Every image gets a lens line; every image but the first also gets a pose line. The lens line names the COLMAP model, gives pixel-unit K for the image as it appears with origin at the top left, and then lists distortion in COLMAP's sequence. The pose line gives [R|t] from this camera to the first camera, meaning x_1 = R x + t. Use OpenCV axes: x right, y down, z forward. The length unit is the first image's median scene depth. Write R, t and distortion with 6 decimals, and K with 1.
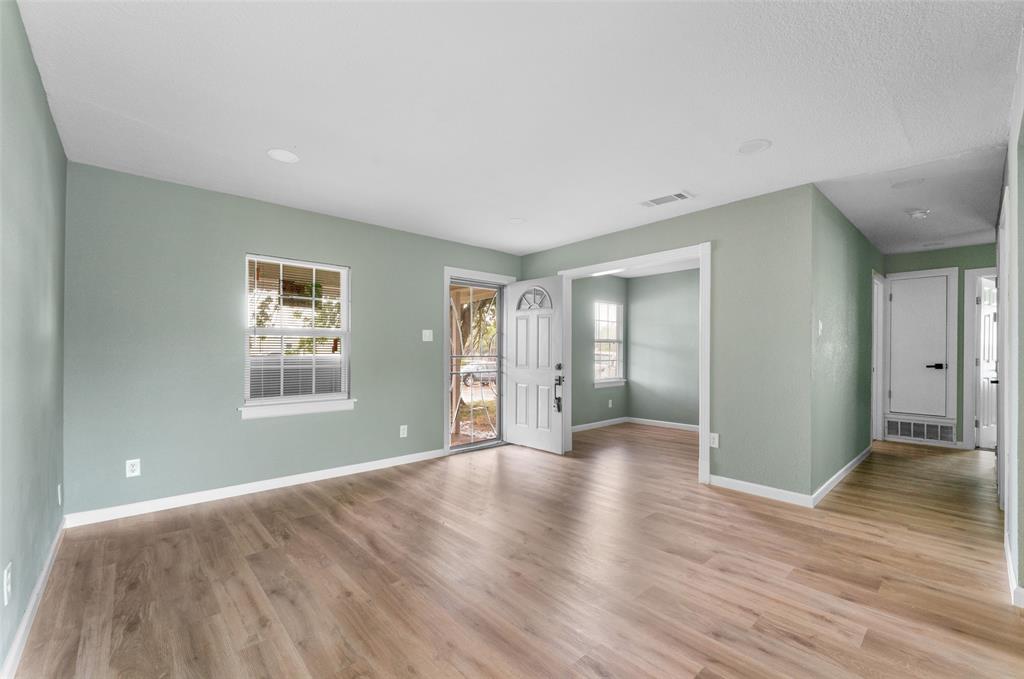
lens RADIAL K [[427.3, 0, 507.3], [0, 427.3, 352.6], [0, 0, 1]] dist [-0.002934, -0.000153]
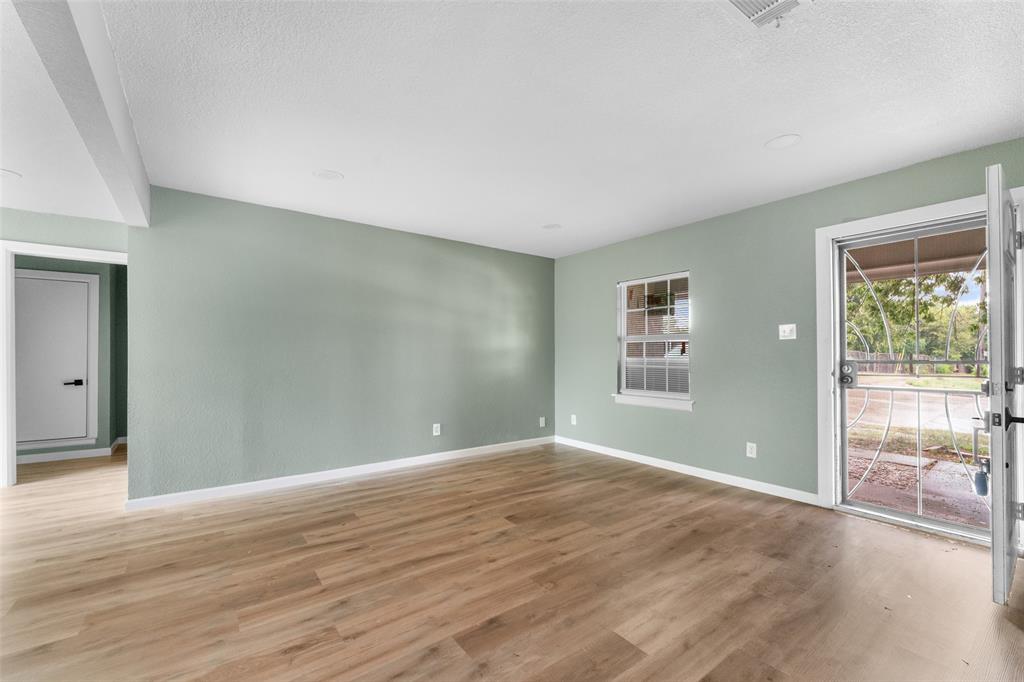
lens RADIAL K [[427.3, 0, 507.3], [0, 427.3, 354.1], [0, 0, 1]] dist [-0.002934, -0.000153]
pose [[-0.101490, -0.001273, -0.994836, 0.789840], [0.000147, 0.999999, -0.001295, -0.000419], [0.994837, -0.000278, -0.101490, 0.774578]]
